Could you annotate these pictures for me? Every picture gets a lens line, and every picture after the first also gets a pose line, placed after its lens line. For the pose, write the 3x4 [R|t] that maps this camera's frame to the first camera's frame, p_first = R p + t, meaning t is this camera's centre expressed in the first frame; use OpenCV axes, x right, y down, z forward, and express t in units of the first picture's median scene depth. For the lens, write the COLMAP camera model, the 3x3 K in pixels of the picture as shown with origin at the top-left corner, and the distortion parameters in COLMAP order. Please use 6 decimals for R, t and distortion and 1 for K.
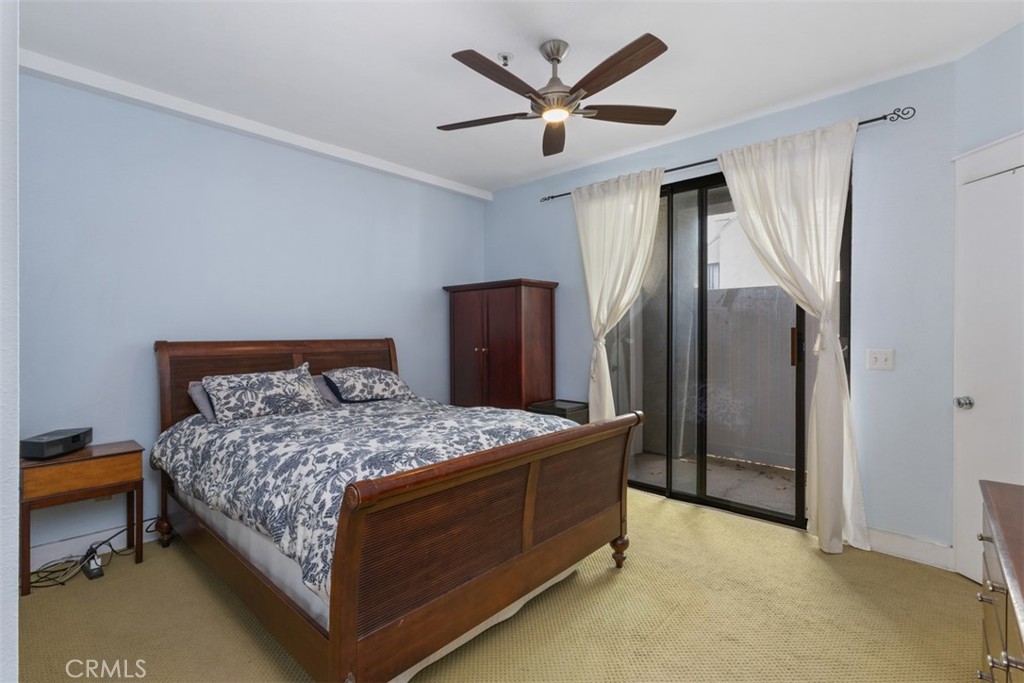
lens RADIAL K [[472.4, 0, 511.9], [0, 472.4, 333.7], [0, 0, 1]] dist [0.001298, 0.000578]
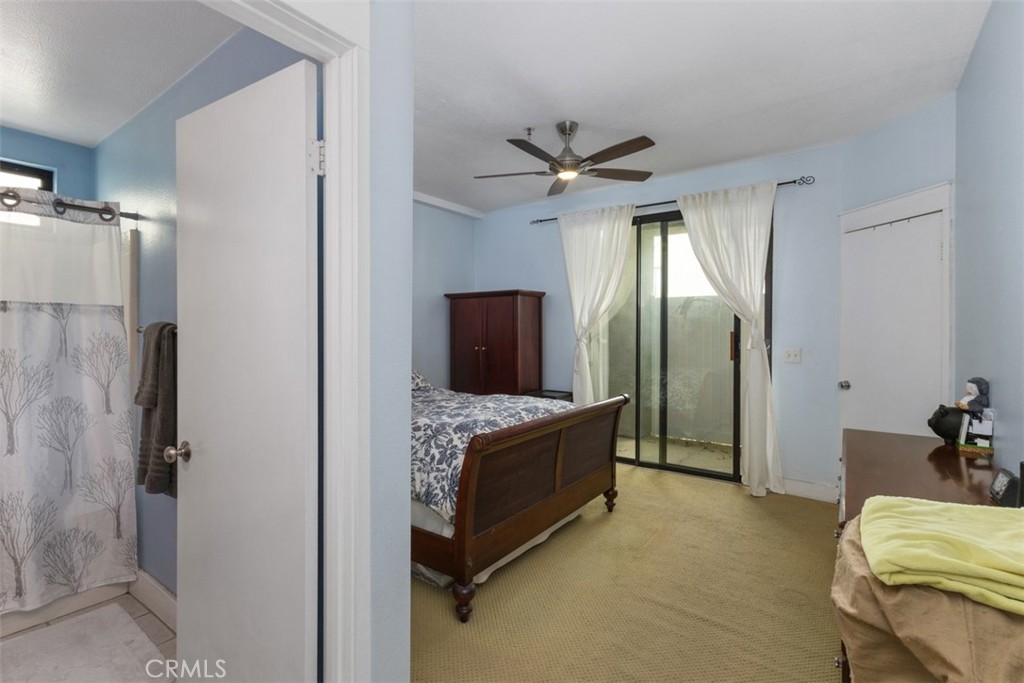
lens RADIAL K [[475.5, 0, 510.4], [0, 475.5, 330.8], [0, 0, 1]] dist [0.001868, 0.000462]
pose [[0.993592, 0.001487, 0.113015, -0.201695], [-0.001557, 0.999999, 0.000533, -0.017253], [-0.113015, -0.000705, 0.993593, -0.298006]]
